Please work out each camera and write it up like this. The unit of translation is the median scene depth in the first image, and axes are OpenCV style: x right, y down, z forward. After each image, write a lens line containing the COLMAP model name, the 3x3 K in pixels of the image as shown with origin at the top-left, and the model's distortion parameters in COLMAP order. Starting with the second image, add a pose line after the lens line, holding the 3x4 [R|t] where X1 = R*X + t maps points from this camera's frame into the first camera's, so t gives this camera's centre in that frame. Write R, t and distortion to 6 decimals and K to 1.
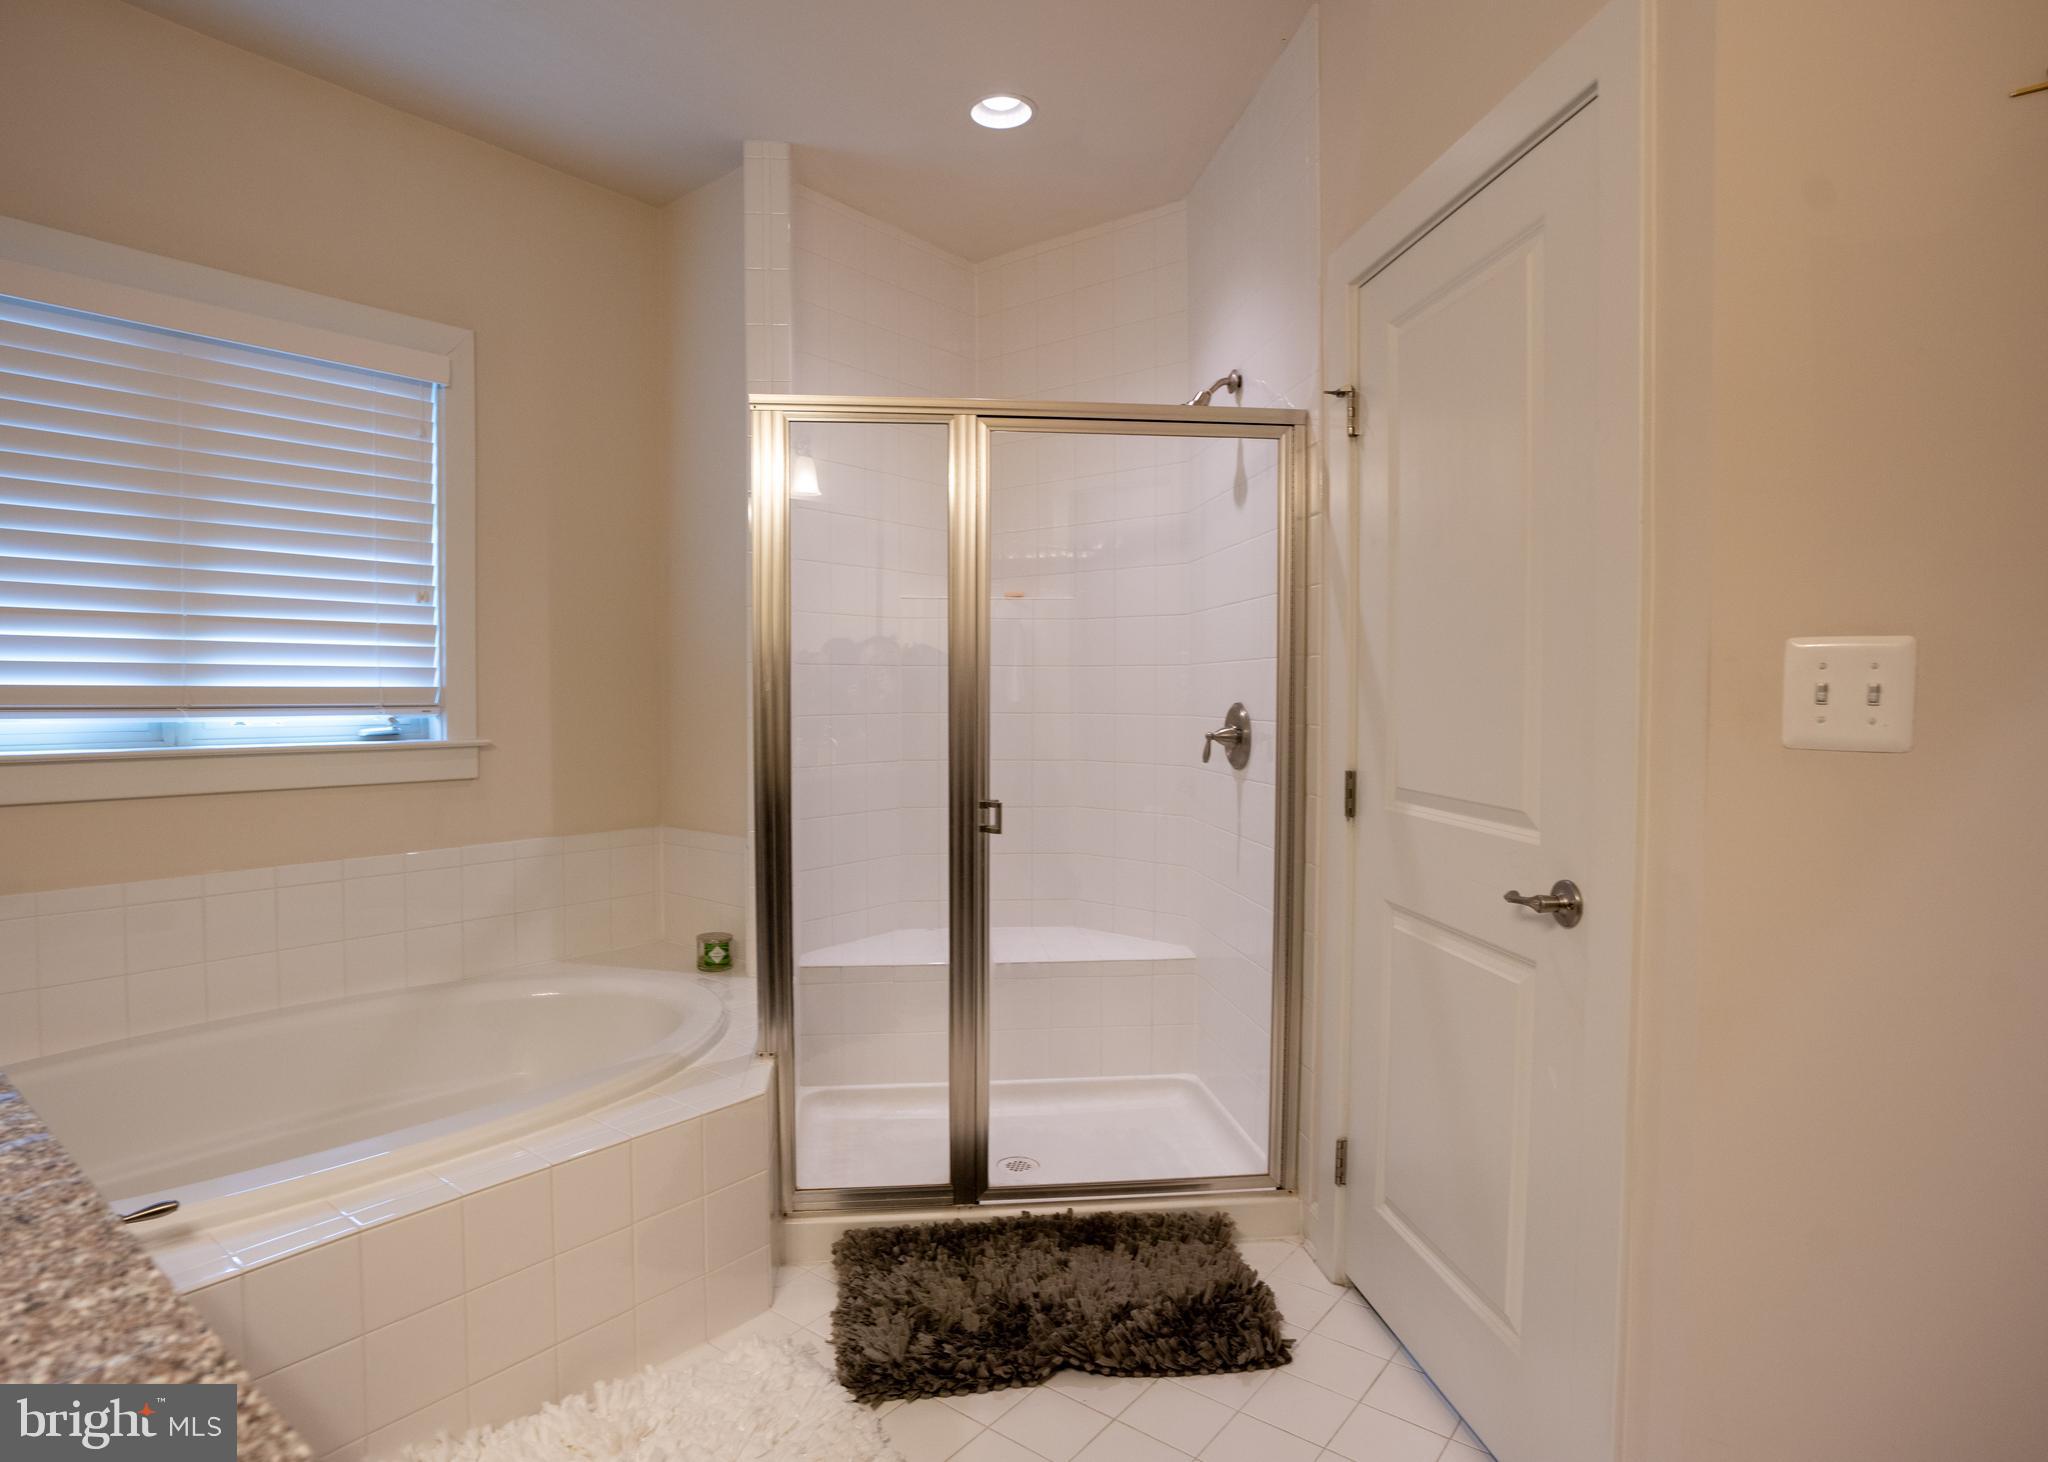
lens RADIAL K [[1110.4, 0, 1024.0], [0, 1110.4, 731.0], [0, 0, 1]] dist [-0.066714, -0.000019]
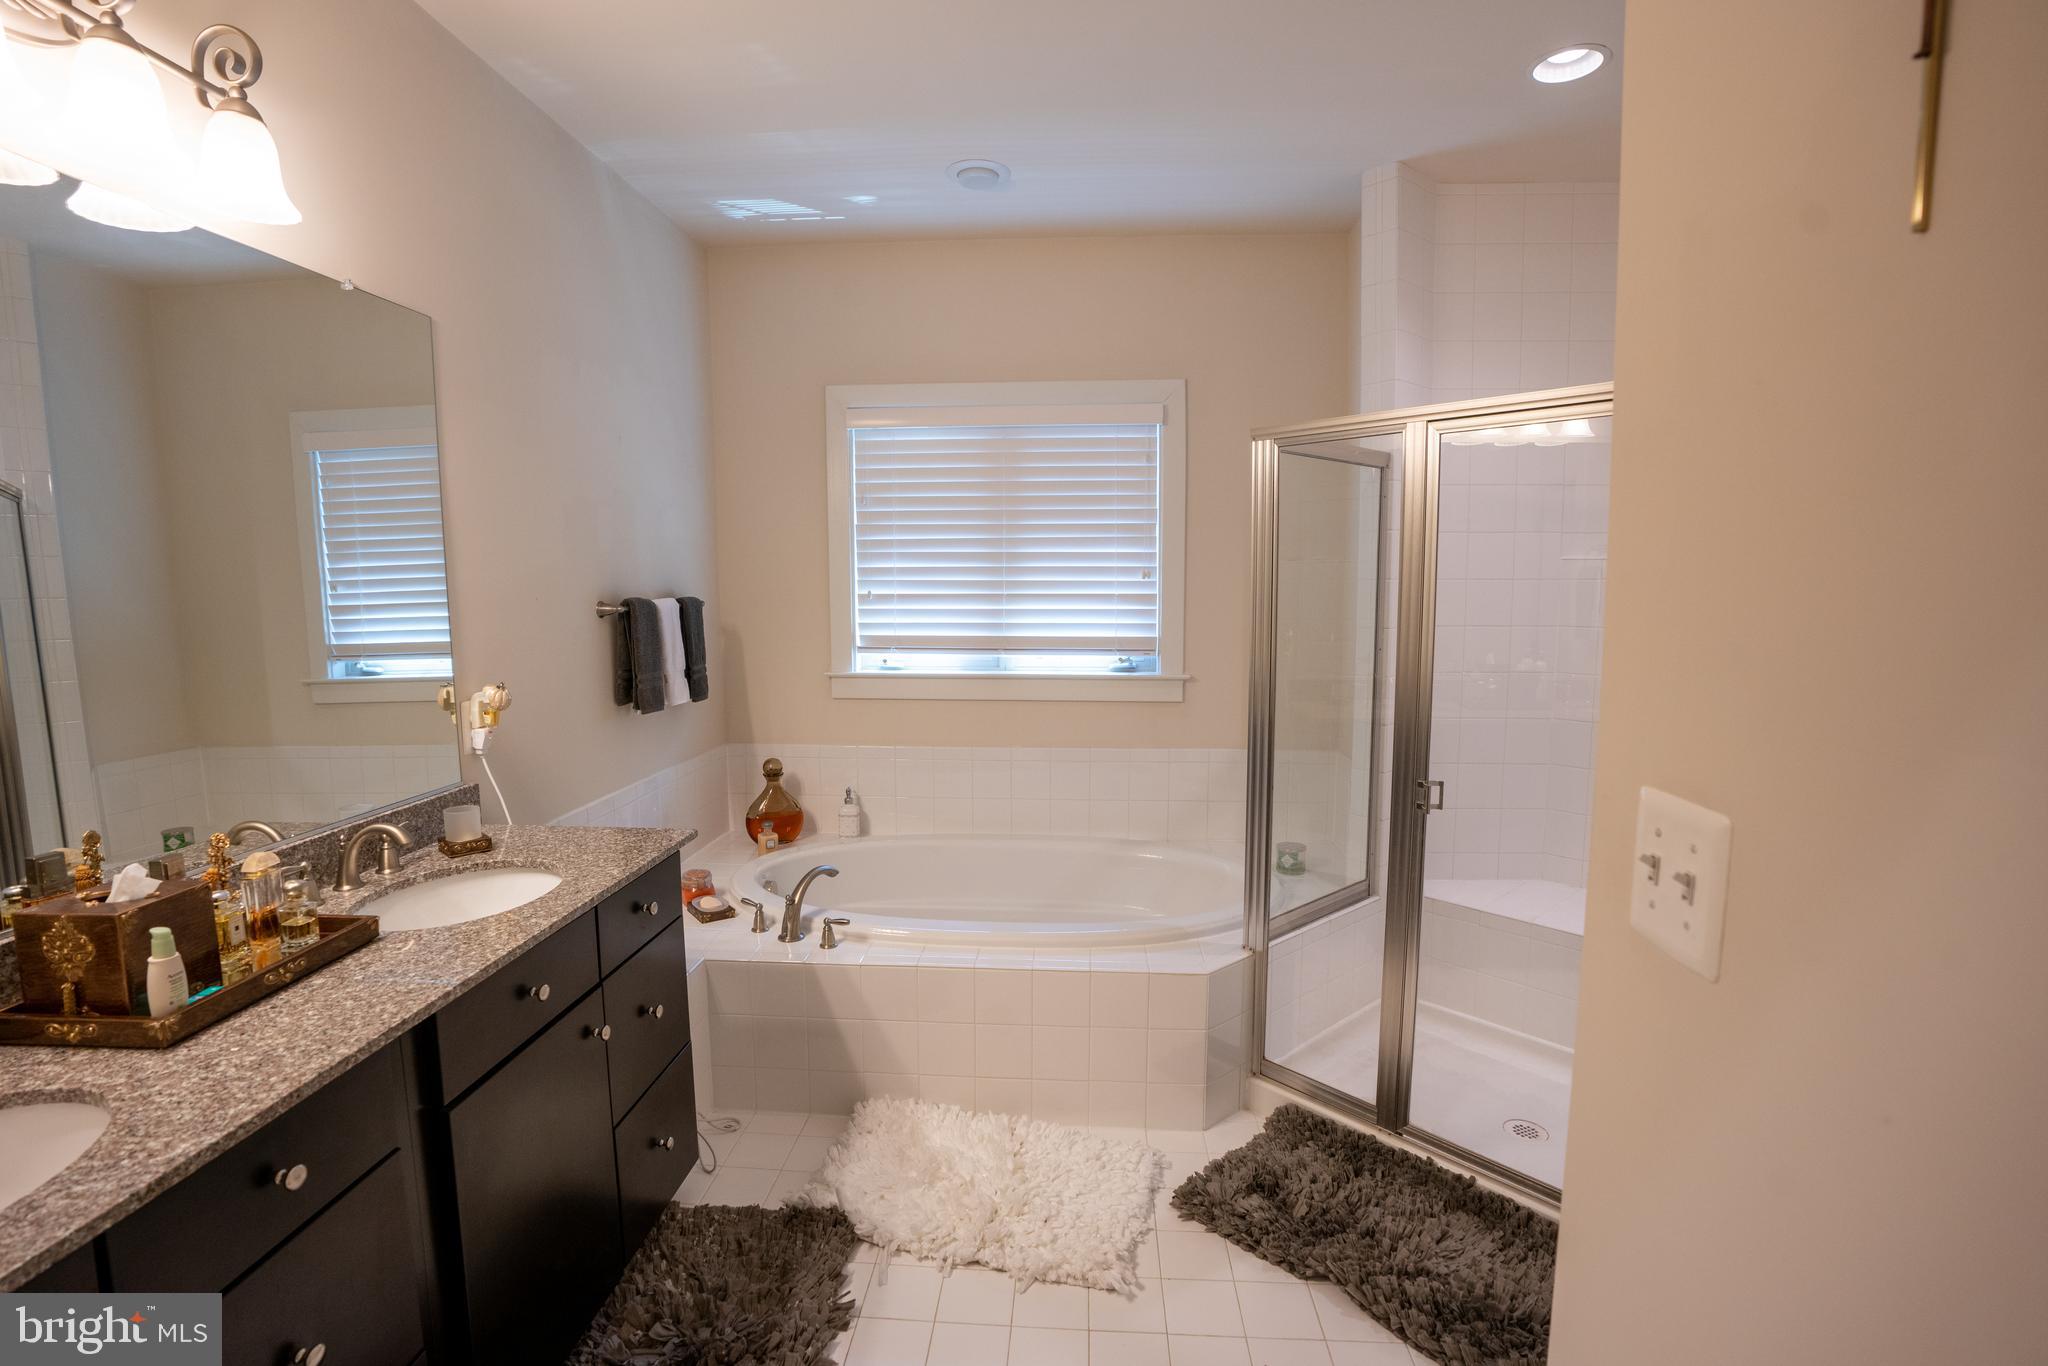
lens RADIAL K [[992.0, 0, 1020.1], [0, 992.0, 693.6], [0, 0, 1]] dist [-0.077504, 0.033946]
pose [[0.554043, 0.097136, -0.826802, 0.524035], [-0.029057, 0.994821, 0.097404, -0.102927], [0.831981, -0.029942, 0.553995, 0.142778]]
